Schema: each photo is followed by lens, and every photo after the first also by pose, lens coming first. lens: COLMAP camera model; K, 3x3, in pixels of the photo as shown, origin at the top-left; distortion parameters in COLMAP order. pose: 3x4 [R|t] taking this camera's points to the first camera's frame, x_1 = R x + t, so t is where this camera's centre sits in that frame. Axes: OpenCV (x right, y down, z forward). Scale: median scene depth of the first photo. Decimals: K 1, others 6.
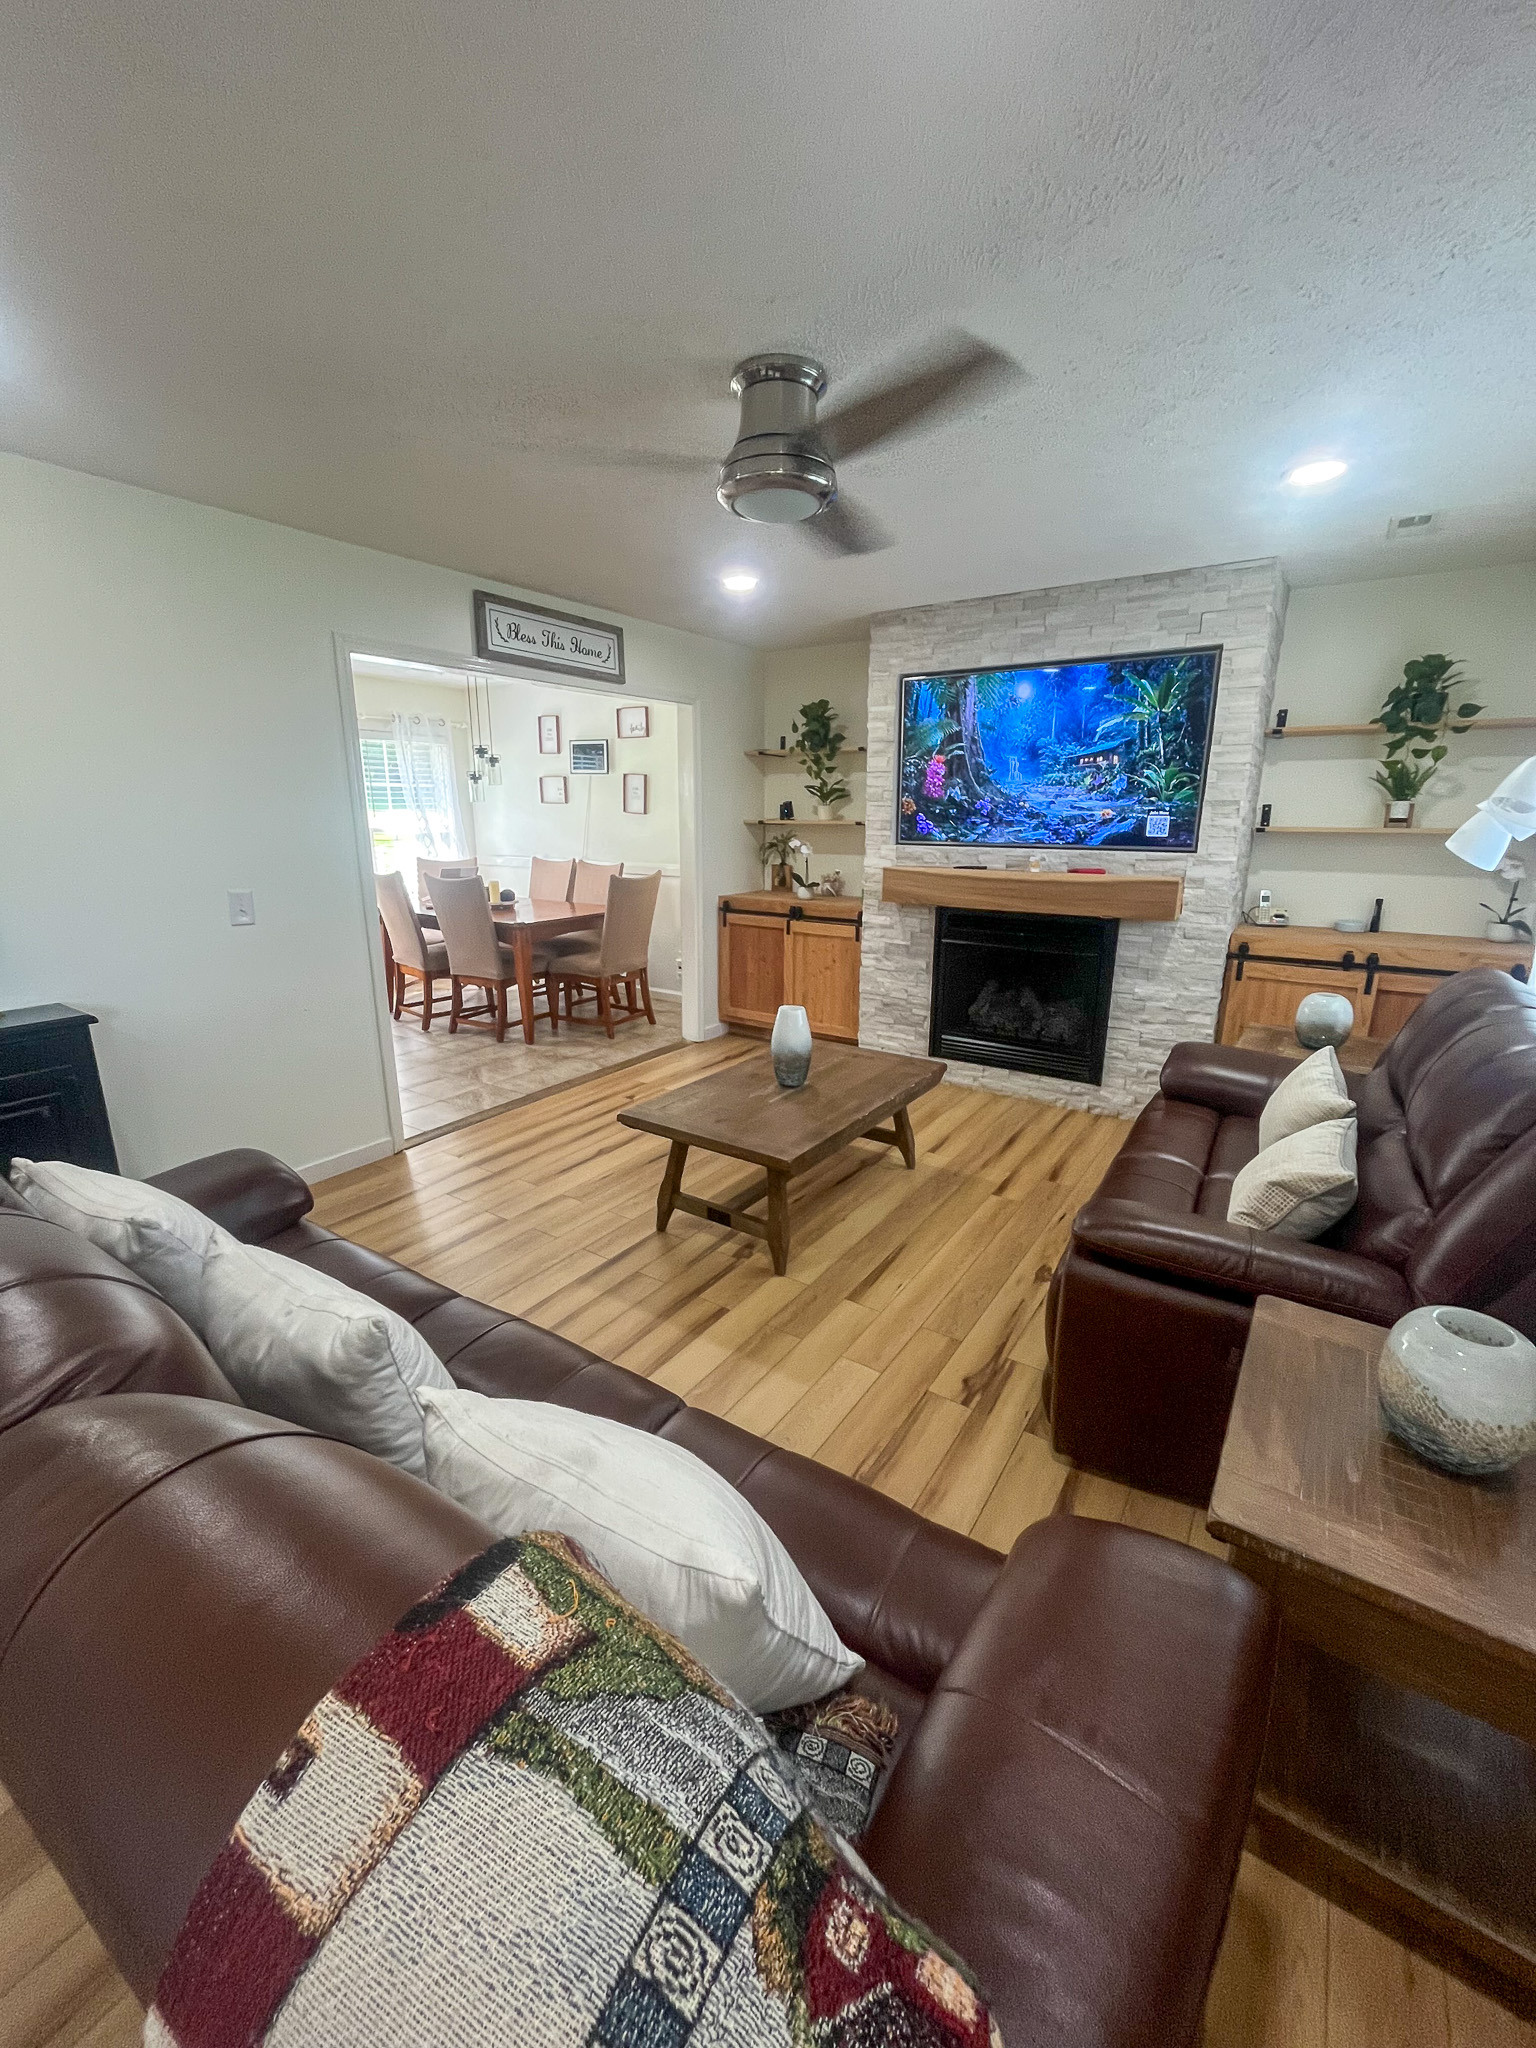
lens RADIAL K [[825.8, 0, 768.0], [0, 825.8, 1024.0], [0, 0, 1]] dist [0.000090, 0.000000]
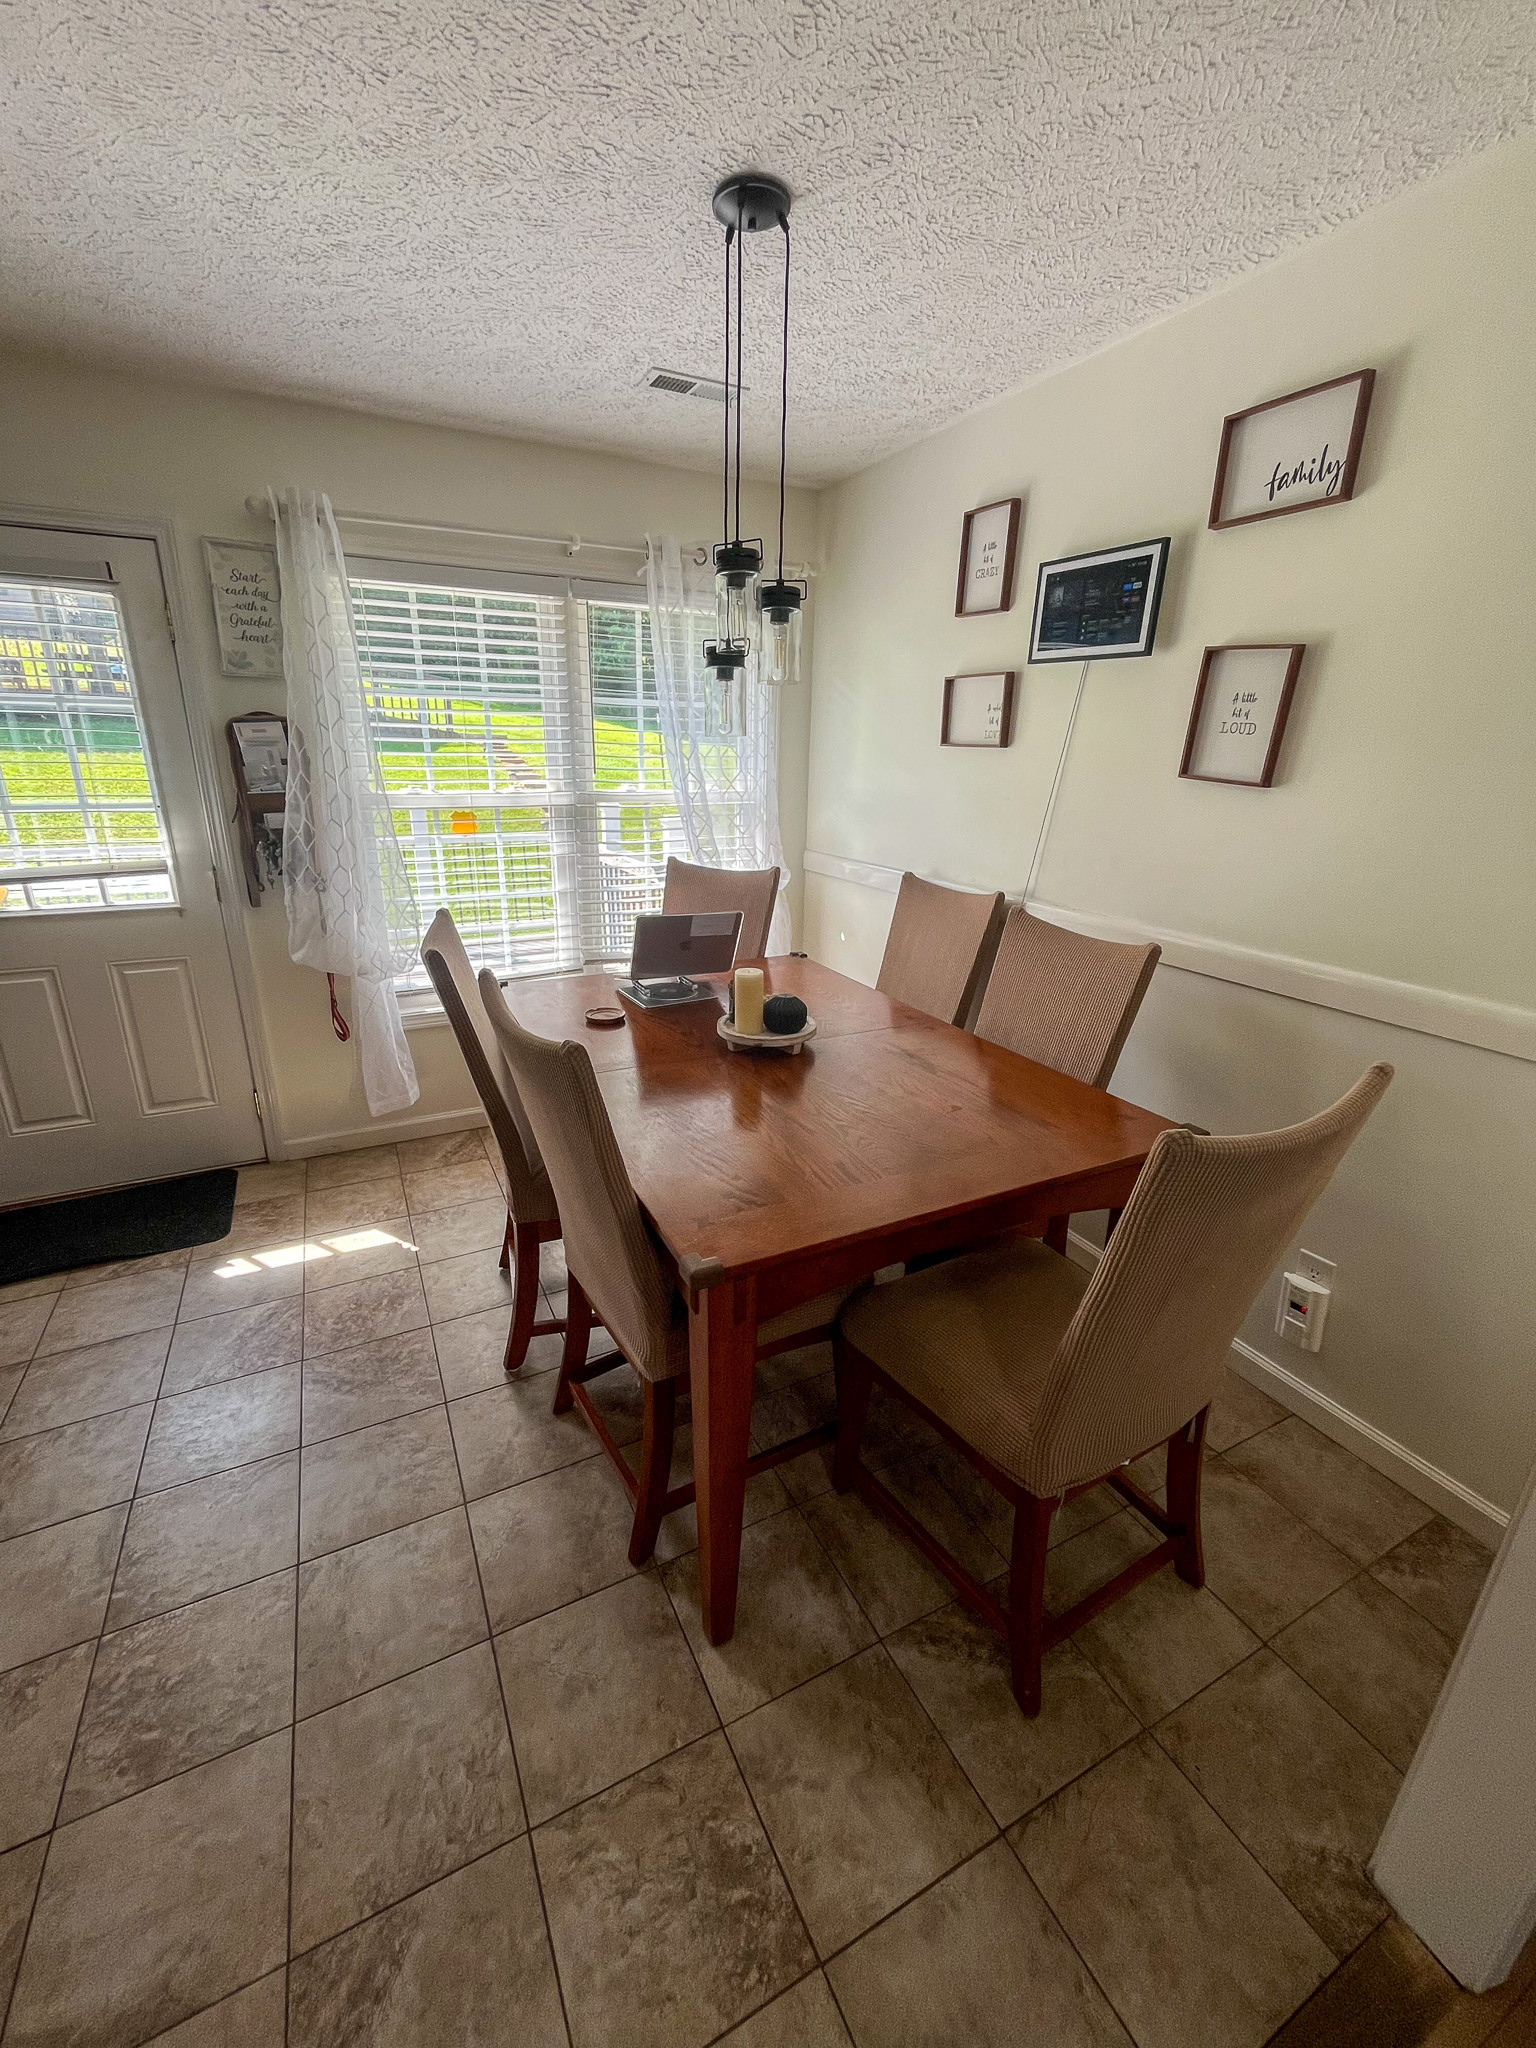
lens RADIAL K [[825.8, 0, 768.0], [0, 825.8, 1024.0], [0, 0, 1]] dist [0.000090, 0.000000]
pose [[0.875597, 0.163305, -0.454600, -0.155702], [-0.139358, 0.986504, 0.085964, -0.170534], [0.462503, -0.011918, 0.886538, 0.652998]]
